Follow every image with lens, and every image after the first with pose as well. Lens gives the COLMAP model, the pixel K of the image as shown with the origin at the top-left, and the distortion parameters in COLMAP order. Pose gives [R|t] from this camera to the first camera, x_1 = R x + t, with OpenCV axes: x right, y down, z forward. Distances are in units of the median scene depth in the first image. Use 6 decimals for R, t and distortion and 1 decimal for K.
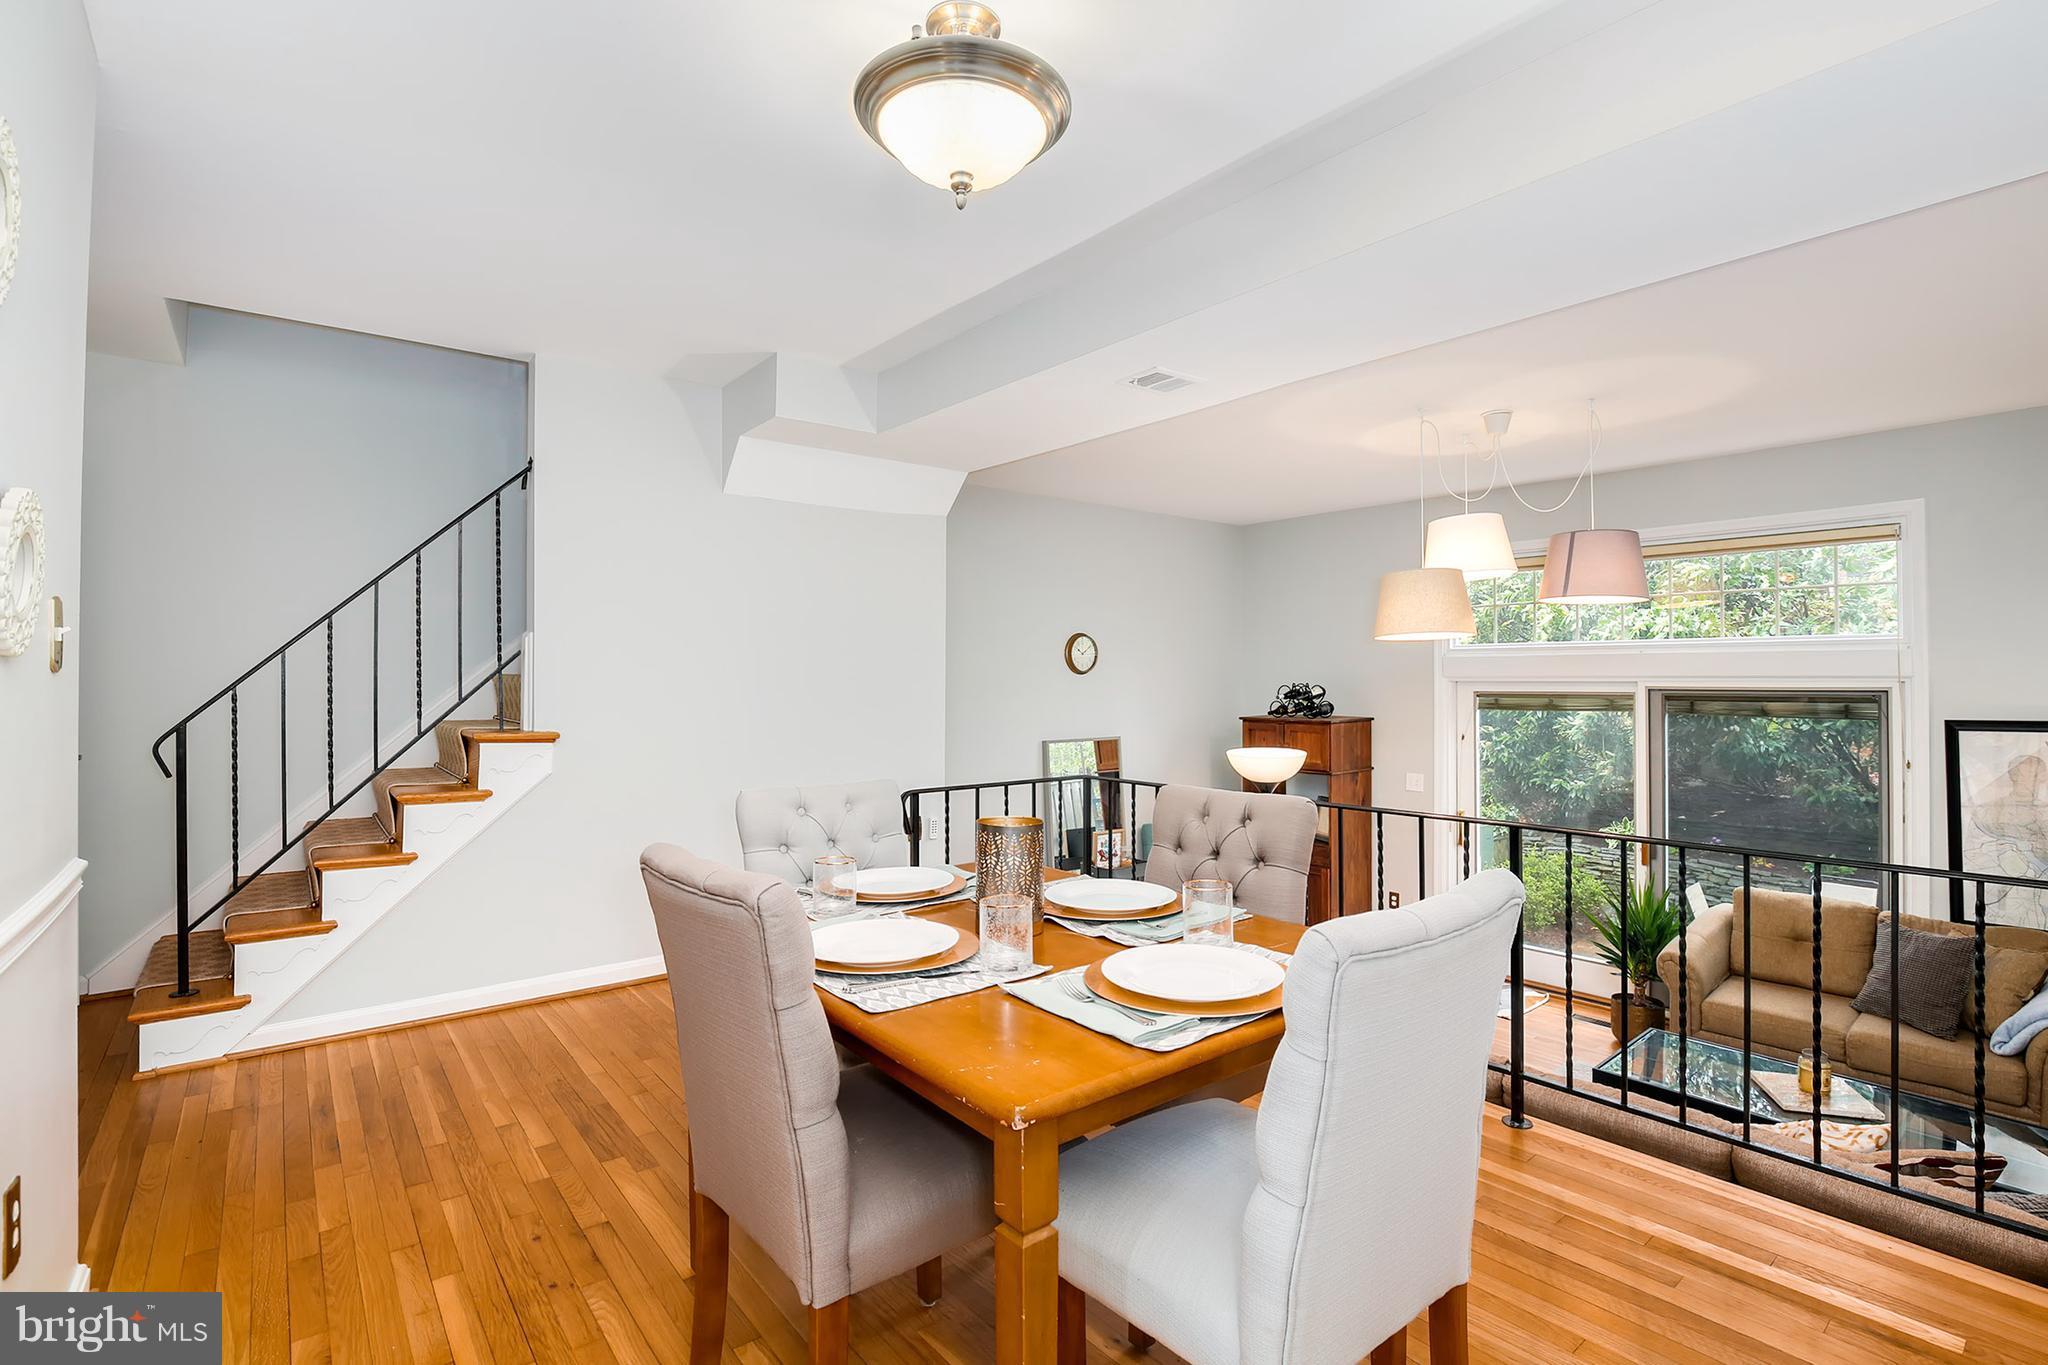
lens RADIAL K [[955.7, 0, 1024.0], [0, 955.7, 663.5], [0, 0, 1]] dist [-0.025124, 0.000988]
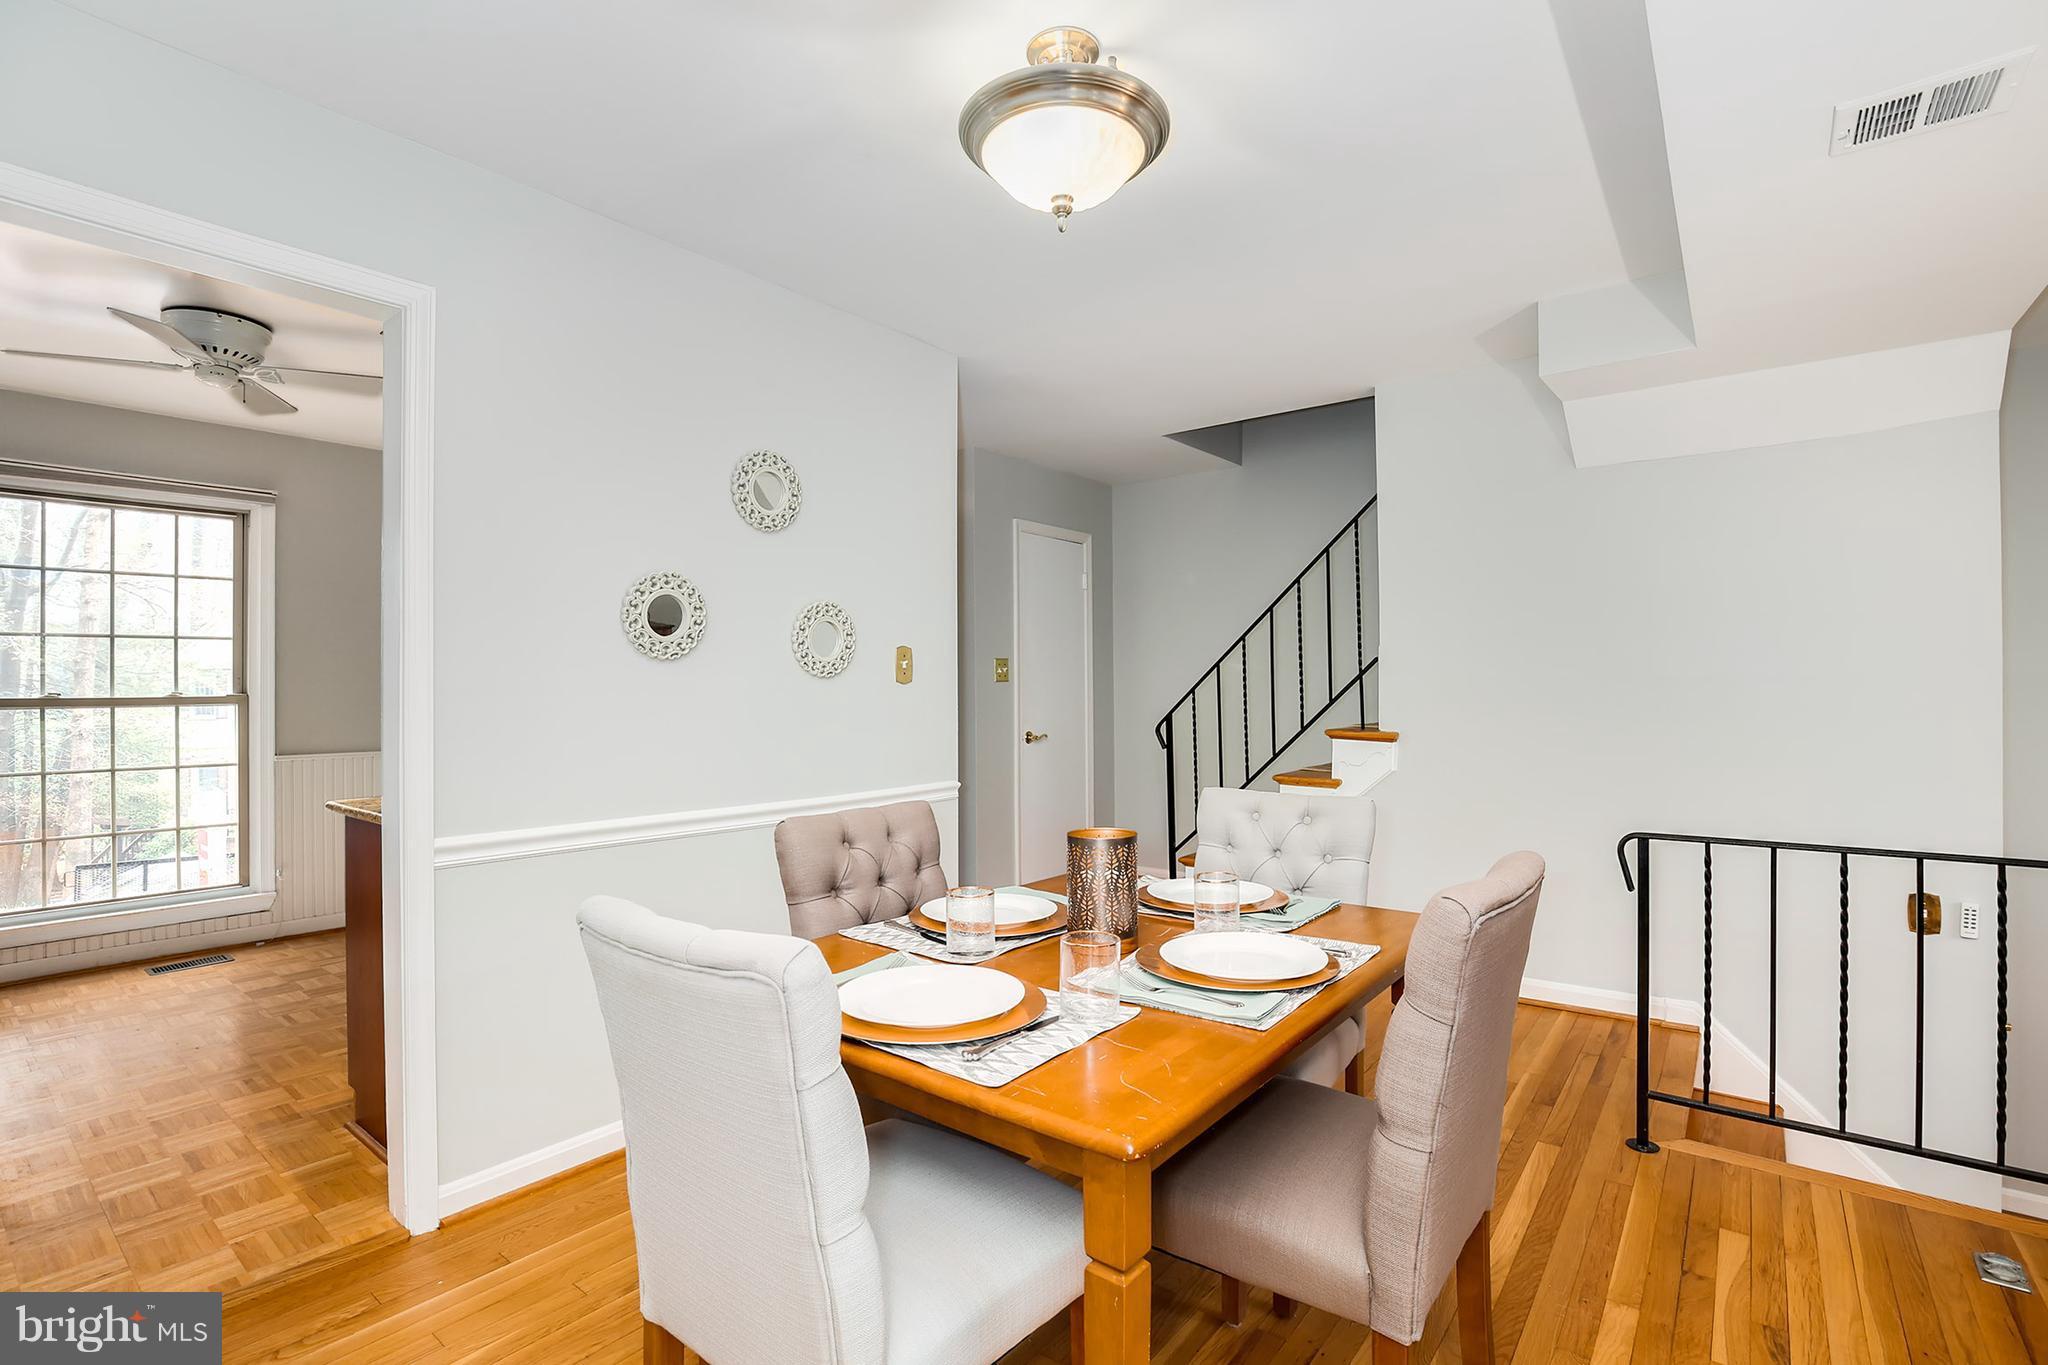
lens RADIAL K [[921.2, 0, 1024.0], [0, 921.2, 682.5], [0, 0, 1]] dist [-0.026612, 0.000240]
pose [[0.221186, -0.005394, -0.975217, 0.349295], [0.021244, 0.999774, -0.000712, 0.005805], [0.975000, -0.020560, 0.221250, 0.293129]]
